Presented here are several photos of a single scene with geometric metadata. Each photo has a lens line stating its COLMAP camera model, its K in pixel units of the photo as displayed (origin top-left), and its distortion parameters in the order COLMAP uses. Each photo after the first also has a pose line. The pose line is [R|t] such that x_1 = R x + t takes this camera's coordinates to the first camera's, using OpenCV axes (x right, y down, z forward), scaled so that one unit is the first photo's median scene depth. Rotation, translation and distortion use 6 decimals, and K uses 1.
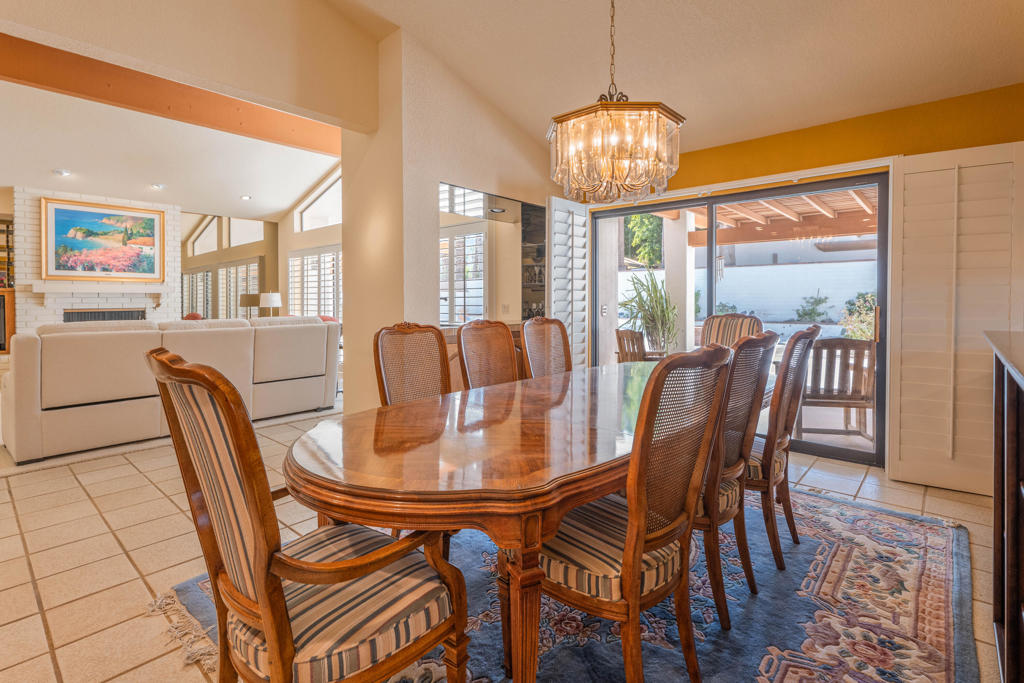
lens RADIAL K [[490.7, 0, 508.8], [0, 490.7, 311.5], [0, 0, 1]] dist [-0.000019, -0.000053]
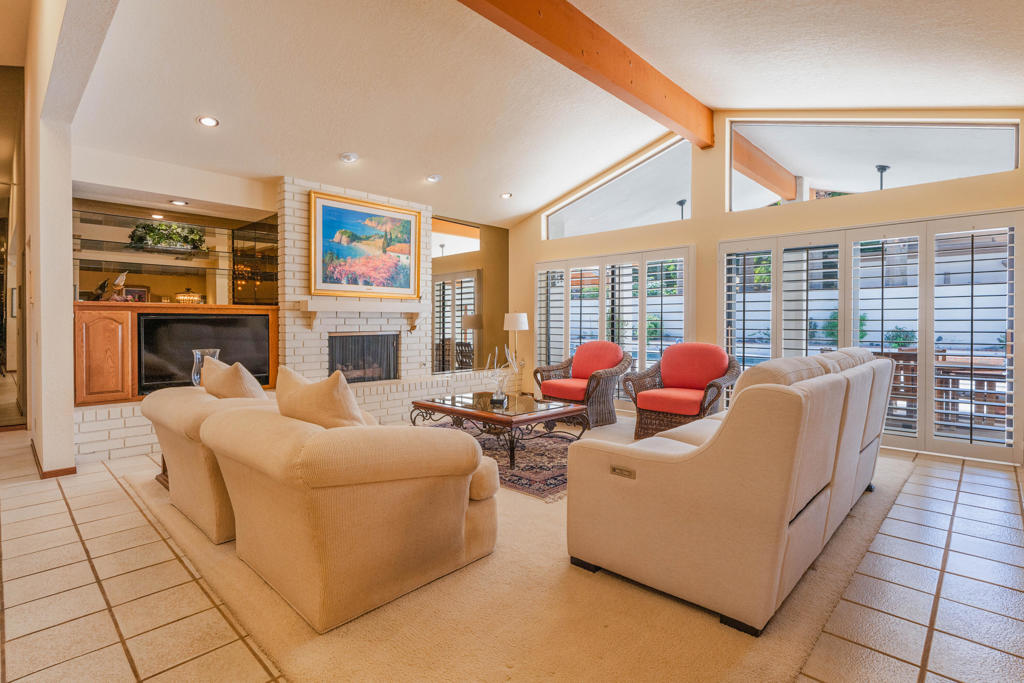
lens RADIAL K [[496.5, 0, 512.0], [0, 496.5, 341.5], [0, 0, 1]] dist [-0.001364, 0.000023]
pose [[0.999242, 0.004280, -0.038695, -0.552418], [-0.003728, 0.999891, 0.014319, -0.002141], [0.038752, -0.014164, 0.999148, 0.193582]]
